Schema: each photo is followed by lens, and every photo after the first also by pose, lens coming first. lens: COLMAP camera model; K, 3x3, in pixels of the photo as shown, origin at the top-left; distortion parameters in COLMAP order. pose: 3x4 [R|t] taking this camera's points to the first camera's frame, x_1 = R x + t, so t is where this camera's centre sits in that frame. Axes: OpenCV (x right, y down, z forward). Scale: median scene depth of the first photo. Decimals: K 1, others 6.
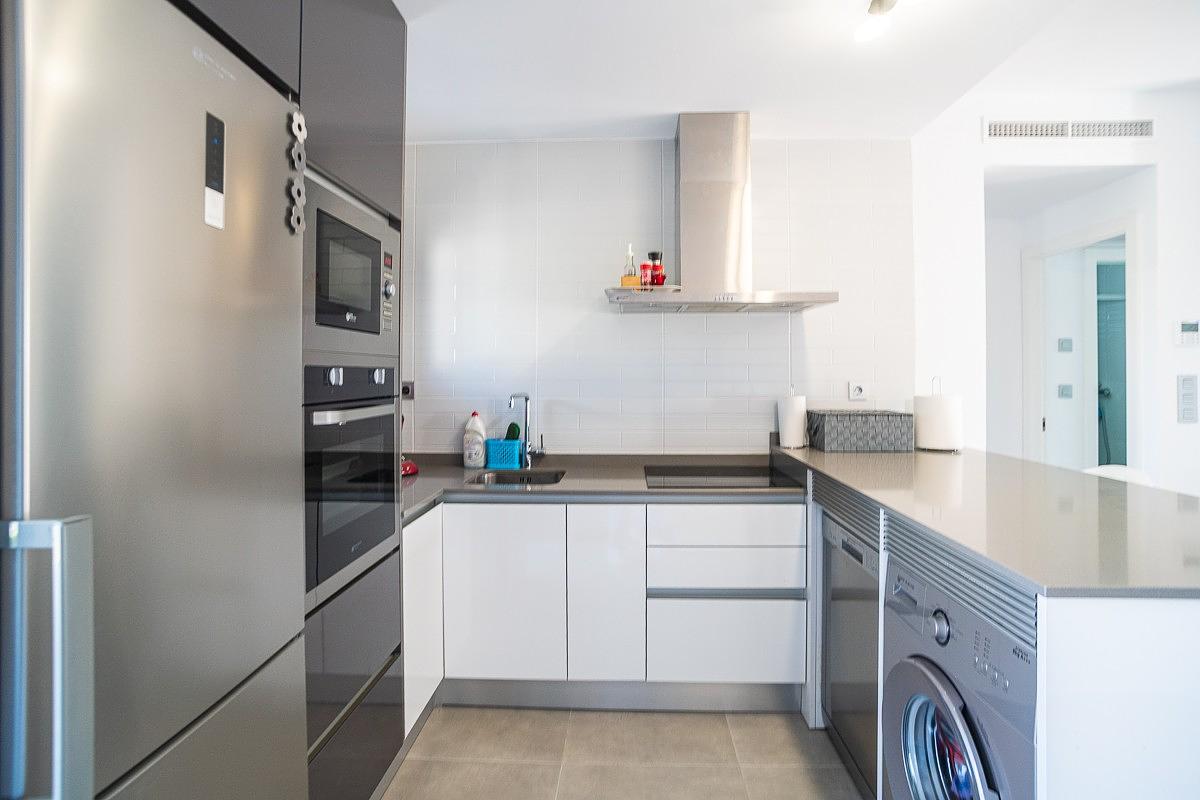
lens RADIAL K [[596.0, 0, 614.6], [0, 596.0, 371.3], [0, 0, 1]] dist [-0.022919, 0.004030]
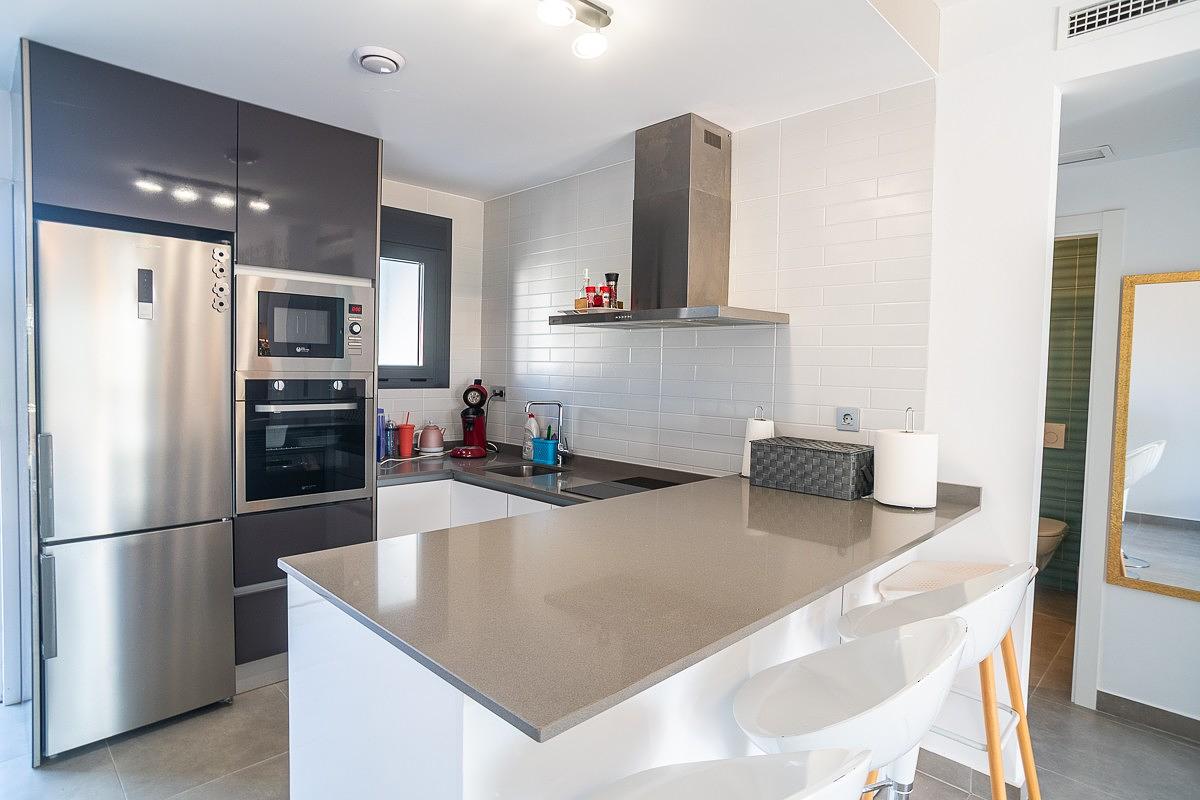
lens RADIAL K [[638.1, 0, 595.0], [0, 638.1, 395.4], [0, 0, 1]] dist [-0.024760, 0.000049]
pose [[0.717706, 0.048221, -0.694675, 0.764360], [-0.020188, 0.998621, 0.048463, -0.035882], [0.696054, -0.020758, 0.717690, 0.158254]]
